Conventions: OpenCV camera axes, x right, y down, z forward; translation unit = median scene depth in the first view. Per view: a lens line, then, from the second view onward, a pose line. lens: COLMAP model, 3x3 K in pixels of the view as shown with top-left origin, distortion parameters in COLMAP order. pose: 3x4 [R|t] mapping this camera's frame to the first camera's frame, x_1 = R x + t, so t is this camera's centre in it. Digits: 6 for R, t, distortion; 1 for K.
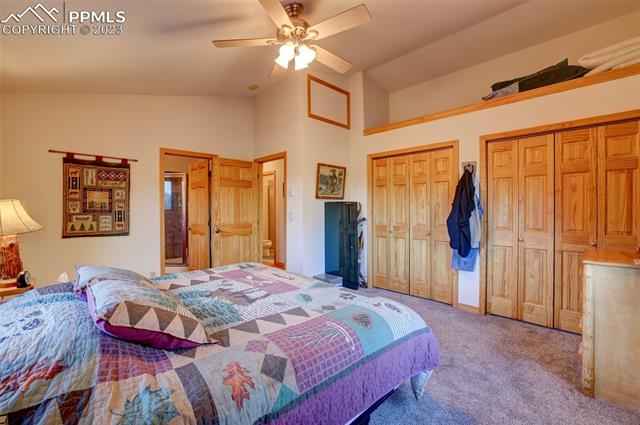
lens RADIAL K [[272.1, 0, 306.4], [0, 272.1, 210.6], [0, 0, 1]] dist [-0.032076, 0.004398]
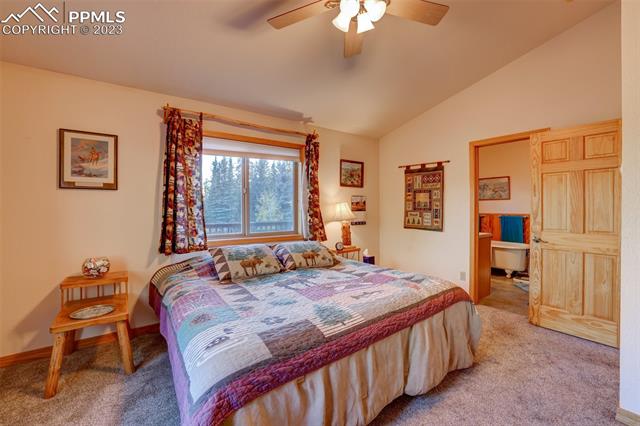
lens RADIAL K [[272.1, 0, 321.4], [0, 272.1, 207.5], [0, 0, 1]] dist [-0.032076, 0.004398]
pose [[-0.090422, 0.008670, -0.995866, 0.503308], [-0.003309, 0.999954, 0.009006, -0.014763], [0.995898, 0.004110, -0.090389, 0.651414]]
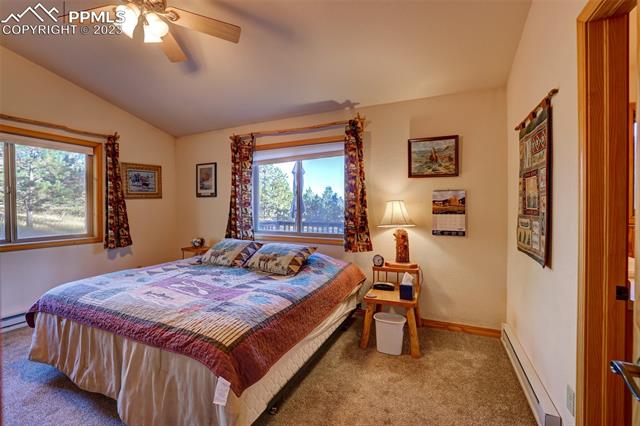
lens RADIAL K [[272.1, 0, 322.7], [0, 272.1, 212.6], [0, 0, 1]] dist [-0.032076, 0.004398]
pose [[-0.913891, 0.014680, -0.405695, -0.153877], [0.004425, 0.999647, 0.026204, -0.013781], [0.405936, 0.022152, -0.913633, 1.336209]]
